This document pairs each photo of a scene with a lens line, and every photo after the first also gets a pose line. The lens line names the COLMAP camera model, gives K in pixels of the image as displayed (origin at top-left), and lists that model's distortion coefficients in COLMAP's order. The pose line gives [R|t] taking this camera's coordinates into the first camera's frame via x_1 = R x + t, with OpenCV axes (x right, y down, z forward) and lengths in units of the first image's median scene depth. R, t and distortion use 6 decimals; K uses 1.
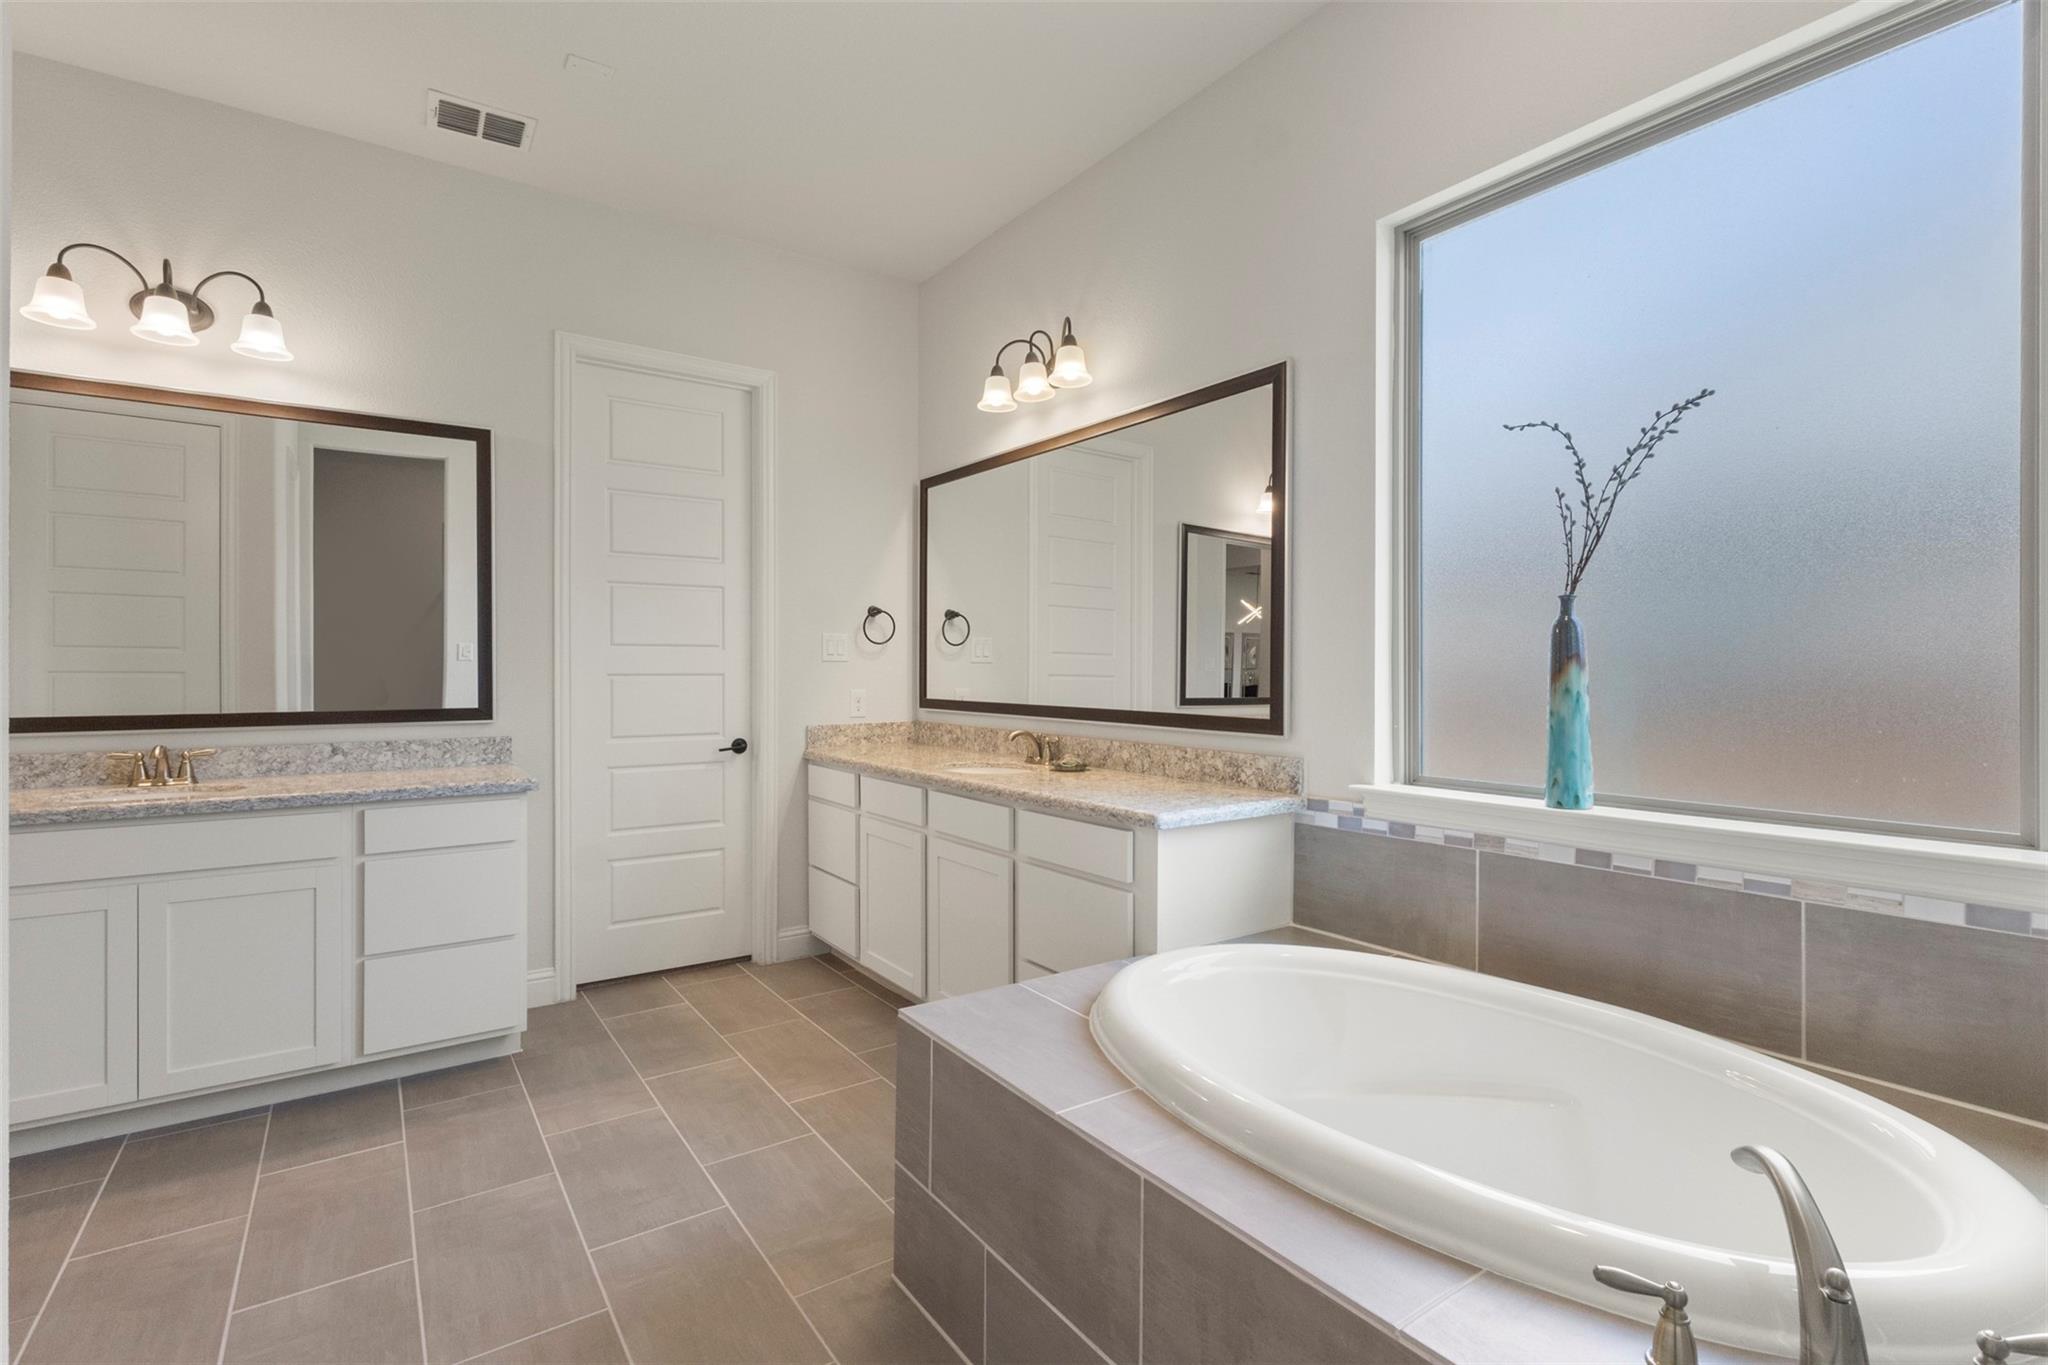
lens RADIAL K [[934.3, 0, 1021.0], [0, 934.3, 669.8], [0, 0, 1]] dist [0.004508, 0.000523]
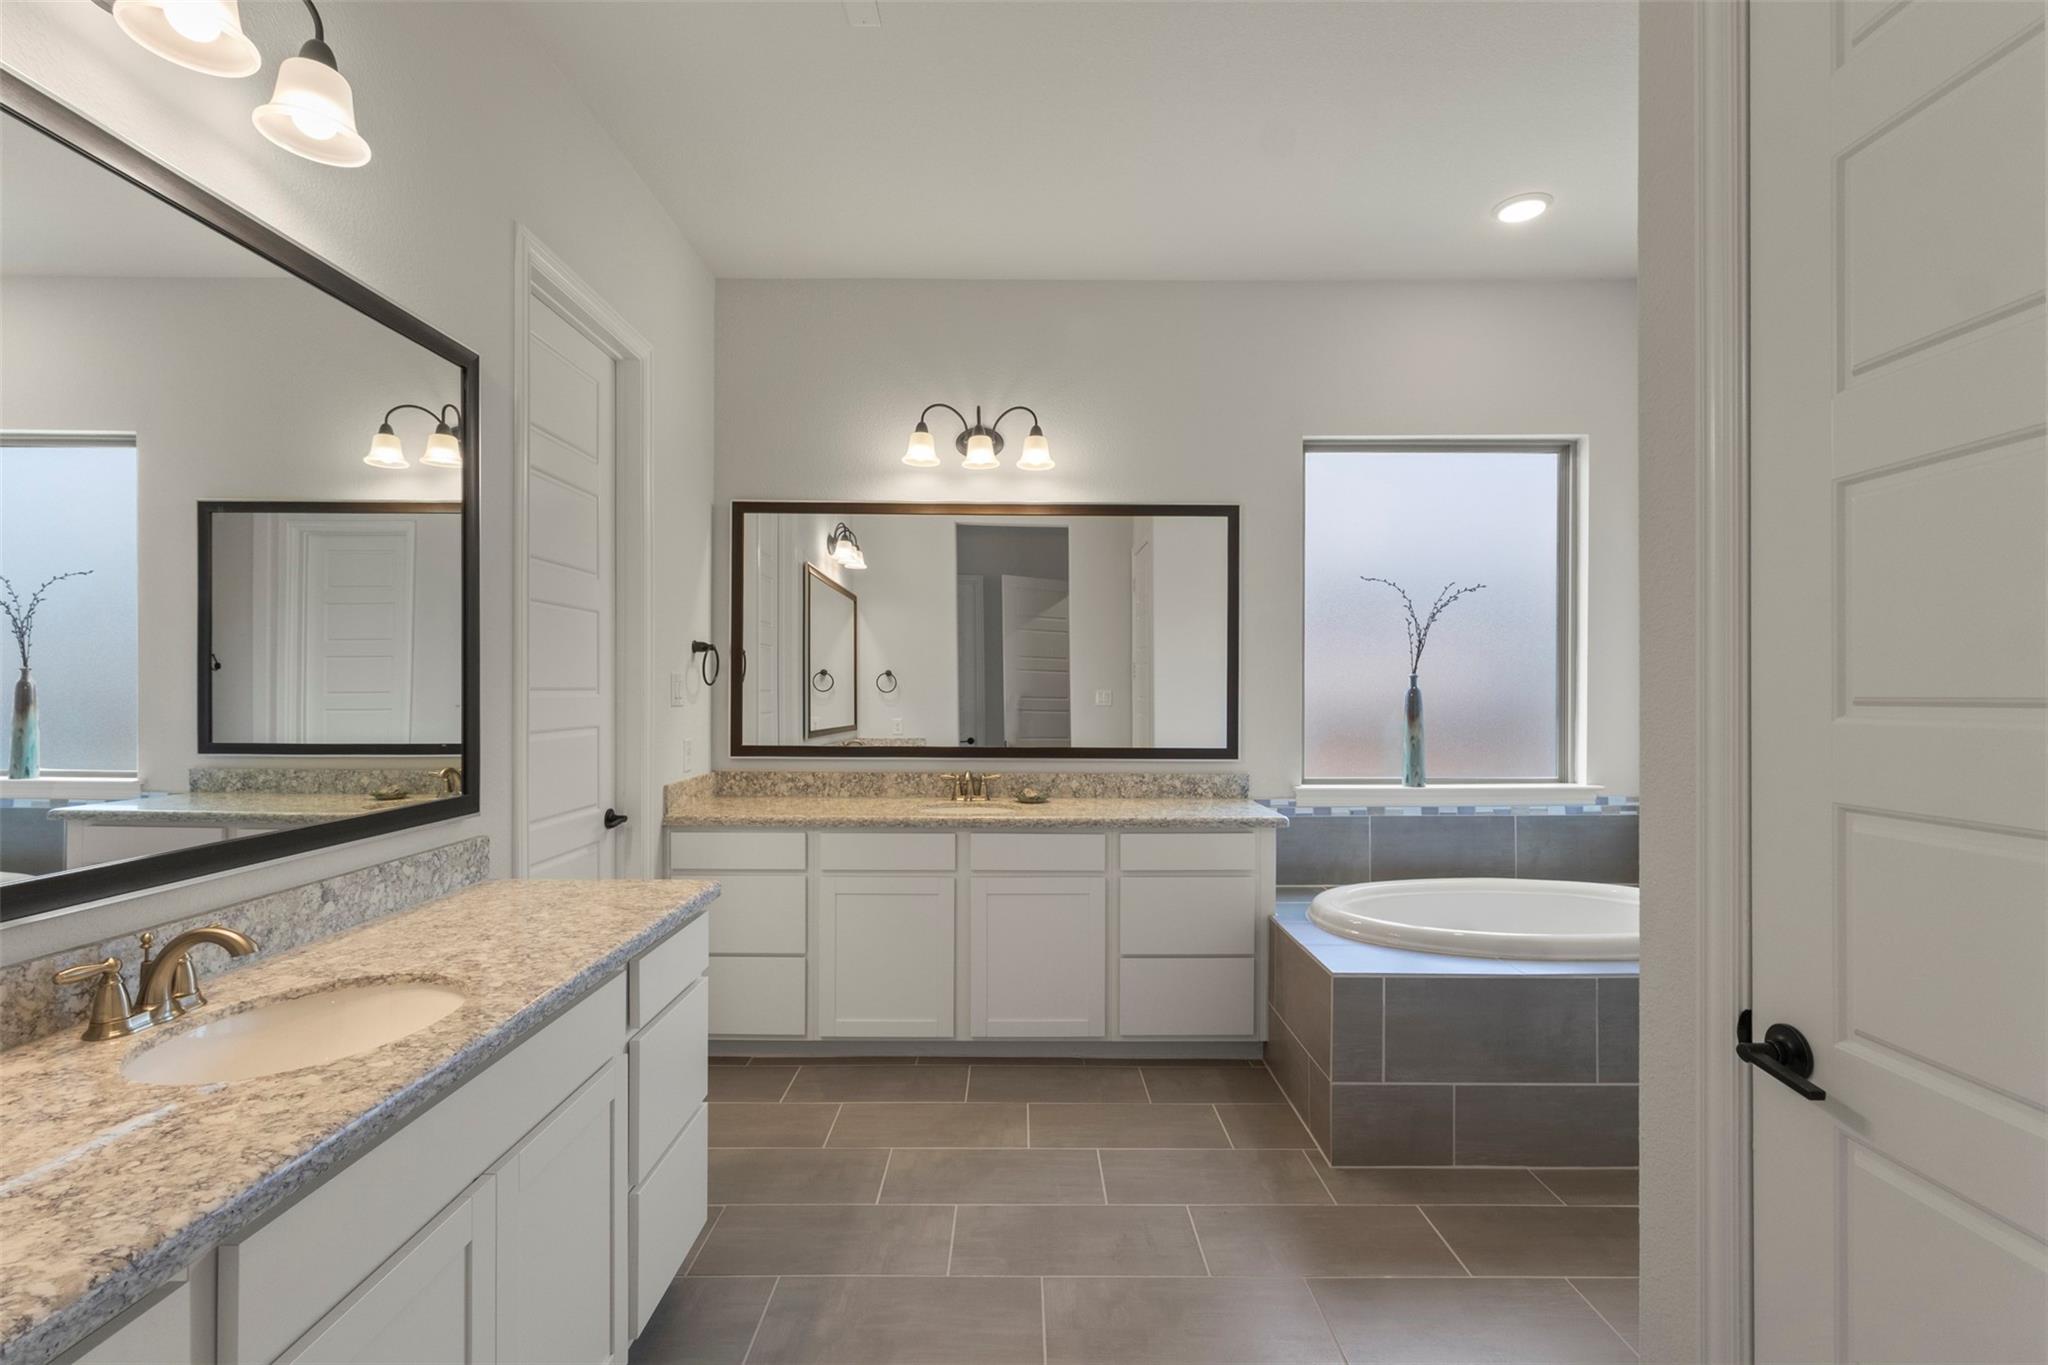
lens RADIAL K [[930.2, 0, 1022.3], [0, 930.2, 685.2], [0, 0, 1]] dist [-0.009295, 0.000084]
pose [[0.577288, 0.004404, 0.816529, -1.042590], [-0.002435, 0.999990, -0.003672, -0.037779], [-0.816537, 0.000131, 0.577293, 0.403067]]
